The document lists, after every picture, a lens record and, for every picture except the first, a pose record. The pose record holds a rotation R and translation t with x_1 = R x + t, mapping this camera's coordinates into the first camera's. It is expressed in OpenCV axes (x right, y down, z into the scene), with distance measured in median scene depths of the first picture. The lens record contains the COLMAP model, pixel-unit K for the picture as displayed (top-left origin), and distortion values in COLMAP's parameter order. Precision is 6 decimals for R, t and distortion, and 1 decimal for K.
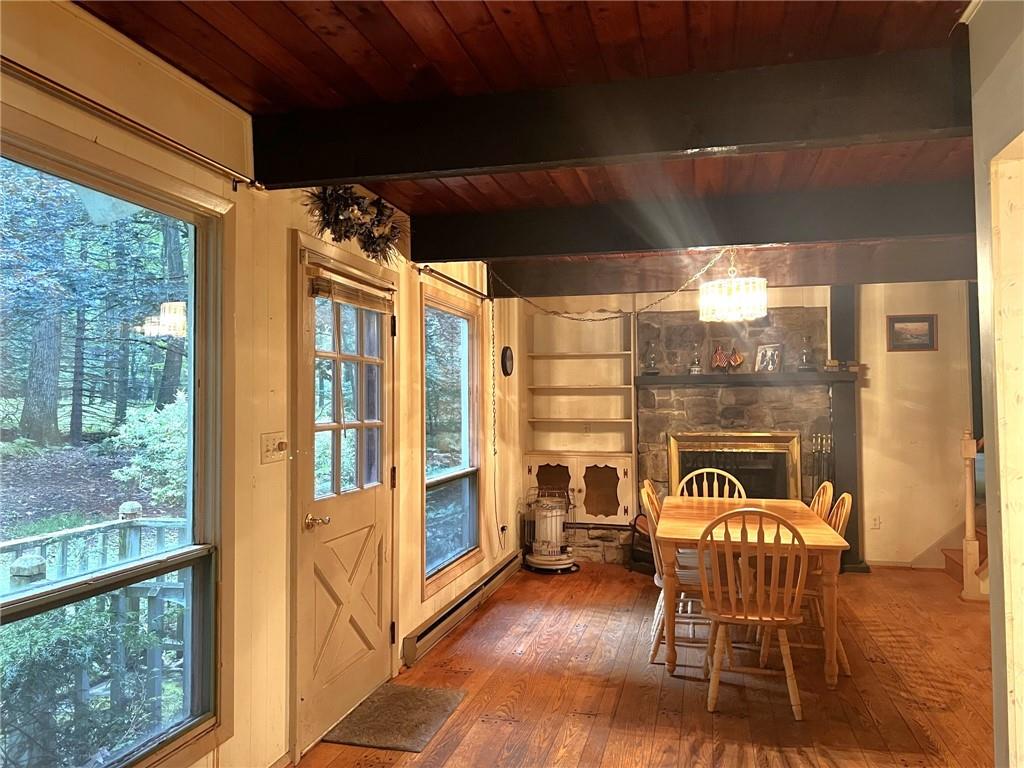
lens RADIAL K [[774.0, 0, 515.1], [0, 774.0, 380.2], [0, 0, 1]] dist [0.074319, -0.097526]
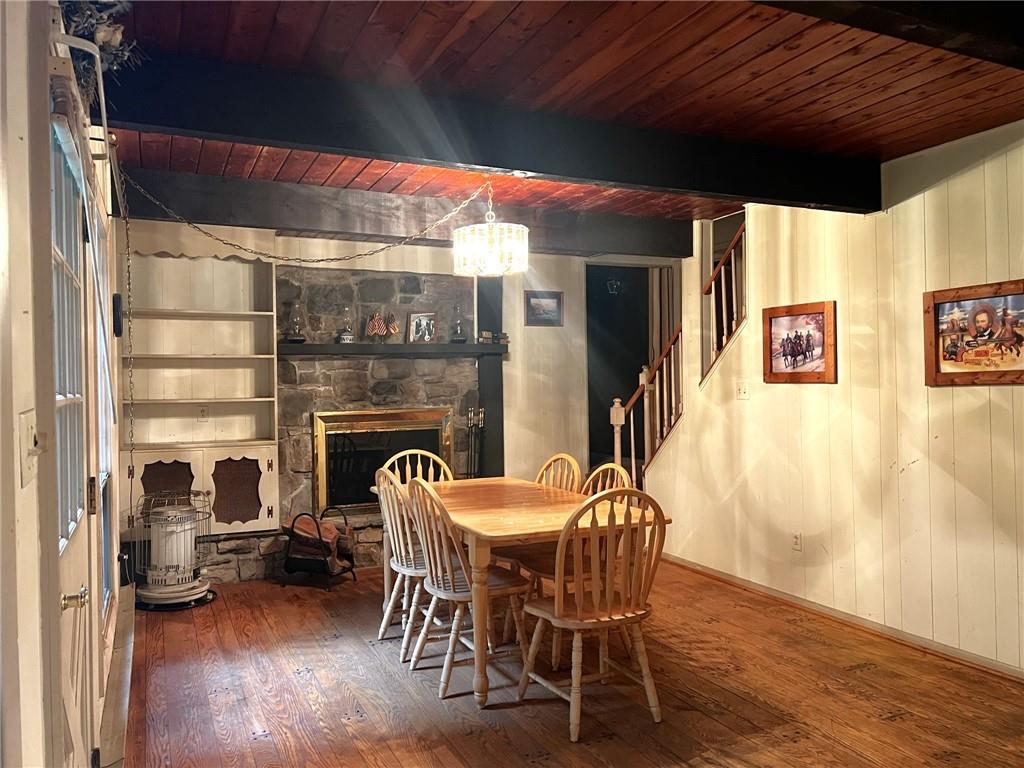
lens RADIAL K [[774.0, 0, 515.1], [0, 774.0, 380.2], [0, 0, 1]] dist [0.074319, -0.097526]
pose [[0.778566, -0.003979, 0.627550, -0.163450], [-0.005820, 0.999891, 0.013560, 0.020666], [-0.627536, -0.014209, 0.778458, 0.220410]]
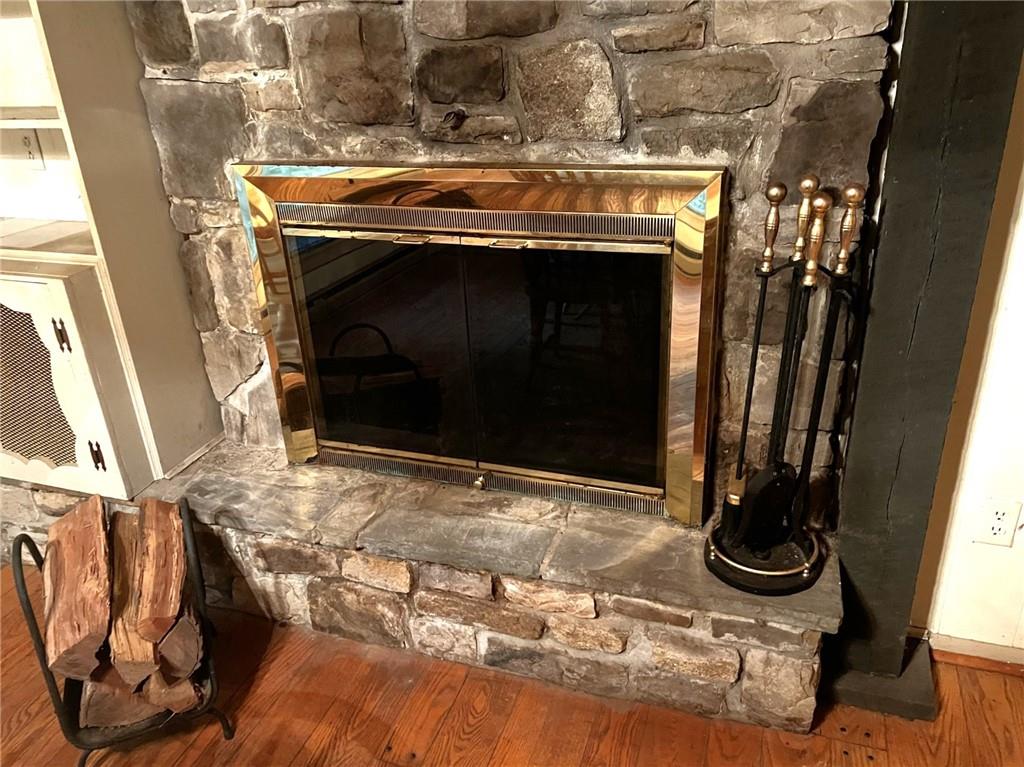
lens RADIAL K [[774.0, 0, 515.1], [0, 774.0, 379.7], [0, 0, 1]] dist [0.074319, -0.097526]
pose [[0.993854, 0.009723, -0.110268, 0.328063], [0.039049, 0.901300, 0.431431, 0.024339], [0.103579, -0.433086, 0.895382, 0.767367]]
